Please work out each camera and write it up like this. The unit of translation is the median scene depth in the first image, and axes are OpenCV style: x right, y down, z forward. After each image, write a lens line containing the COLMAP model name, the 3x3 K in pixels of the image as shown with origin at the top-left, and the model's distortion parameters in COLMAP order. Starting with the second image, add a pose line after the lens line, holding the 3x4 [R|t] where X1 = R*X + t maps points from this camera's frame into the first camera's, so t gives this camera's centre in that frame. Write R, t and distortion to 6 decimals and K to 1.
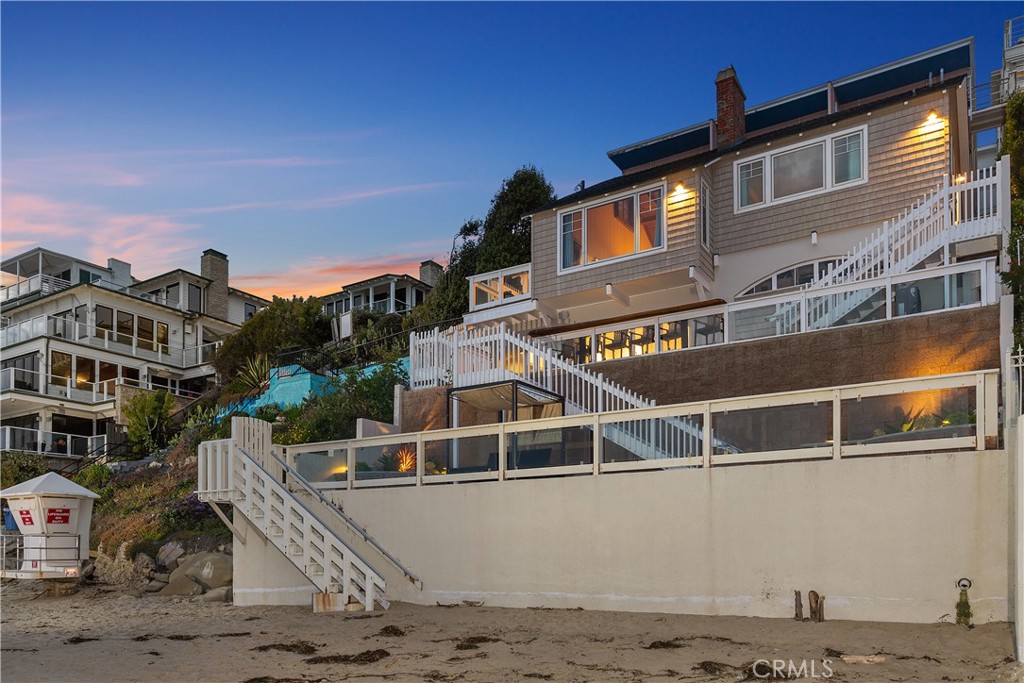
lens RADIAL K [[771.4, 0, 512.0], [0, 771.4, 341.5], [0, 0, 1]] dist [-0.028399, 0.000742]
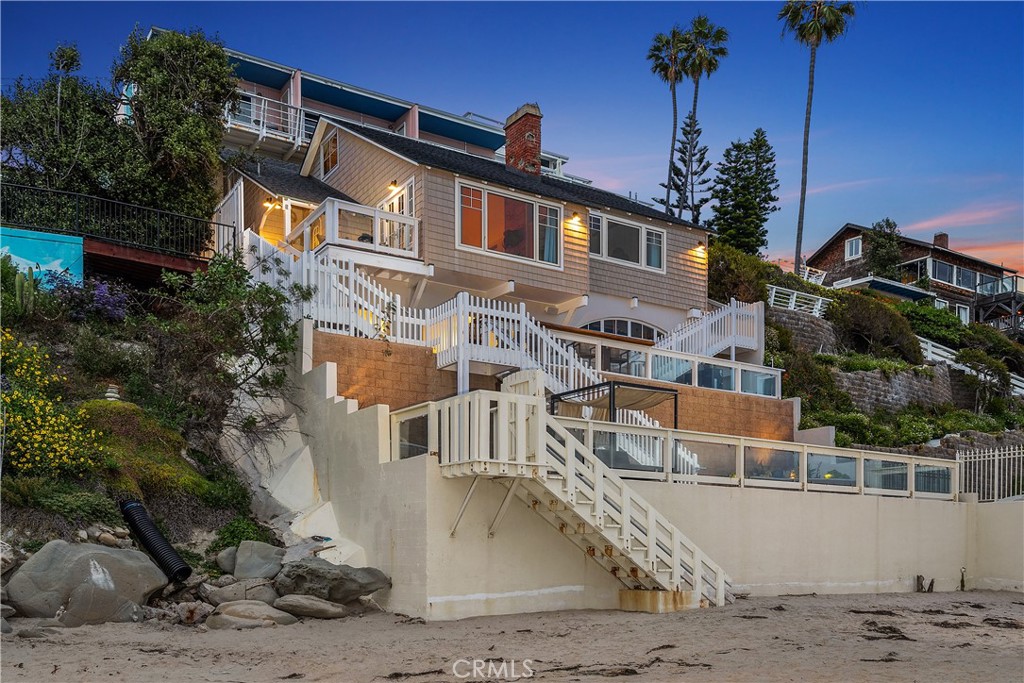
lens RADIAL K [[891.0, 0, 512.0], [0, 891.0, 341.5], [0, 0, 1]] dist [0.008226, 0.002725]
pose [[0.396535, 0.219082, 0.891495, -1.356902], [-0.250195, 0.960136, -0.124665, 0.220557], [-0.883268, -0.173613, 0.435541, 0.754196]]
